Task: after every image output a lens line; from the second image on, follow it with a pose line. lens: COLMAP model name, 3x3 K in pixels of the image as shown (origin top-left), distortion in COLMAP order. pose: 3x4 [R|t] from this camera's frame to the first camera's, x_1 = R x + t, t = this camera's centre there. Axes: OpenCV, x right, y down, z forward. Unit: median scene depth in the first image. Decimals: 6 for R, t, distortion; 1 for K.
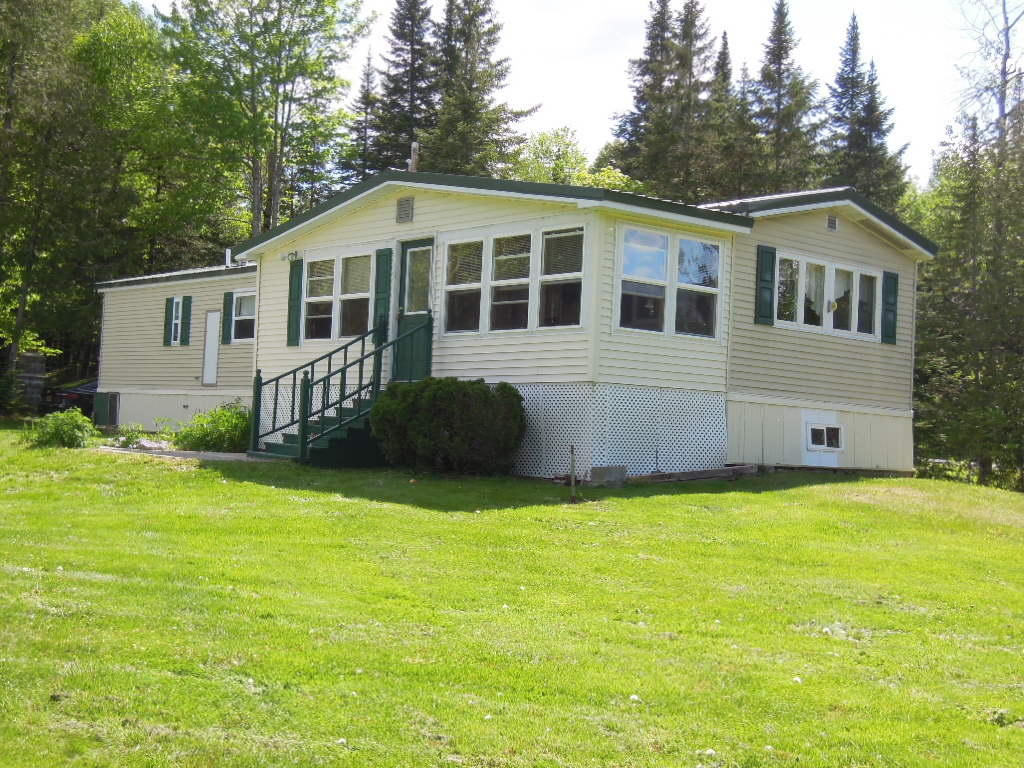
lens RADIAL K [[1478.8, 0, 512.2], [0, 1478.8, 382.0], [0, 0, 1]] dist [-0.054018, 0.000000]
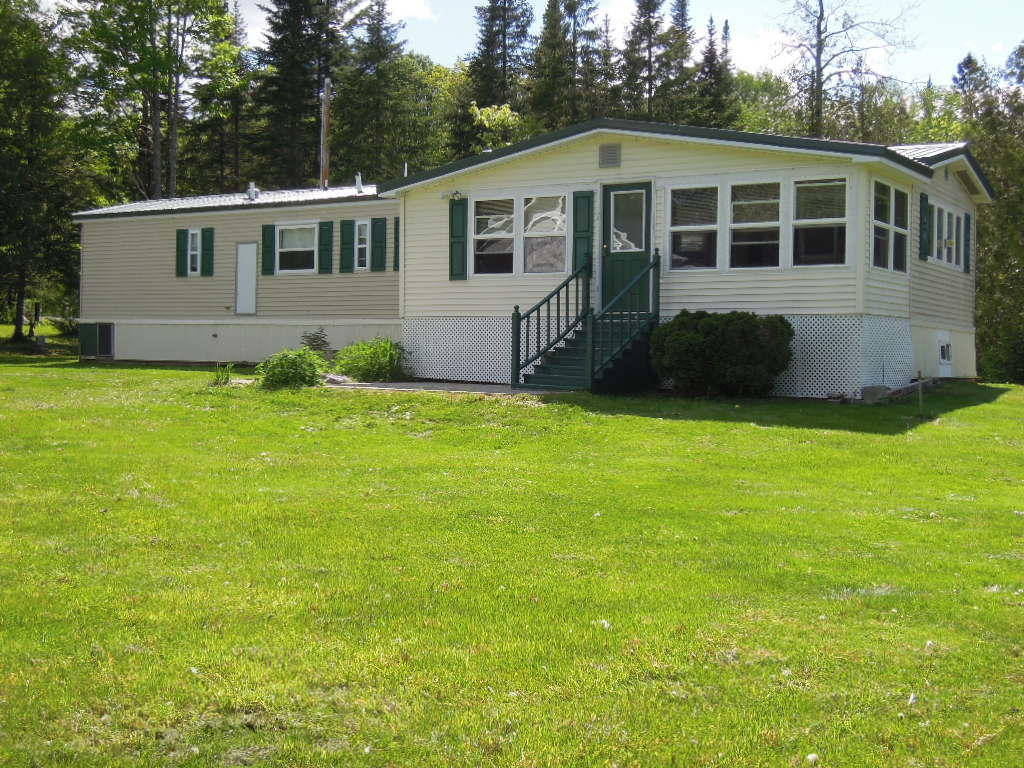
lens RADIAL K [[1334.8, 0, 511.8], [0, 1334.8, 387.0], [0, 0, 1]] dist [-0.078092, 0.000000]
pose [[0.957476, -0.036614, 0.286180, -0.439489], [0.015492, 0.997008, 0.075724, -0.022449], [-0.288097, -0.068071, 0.955179, 0.073376]]
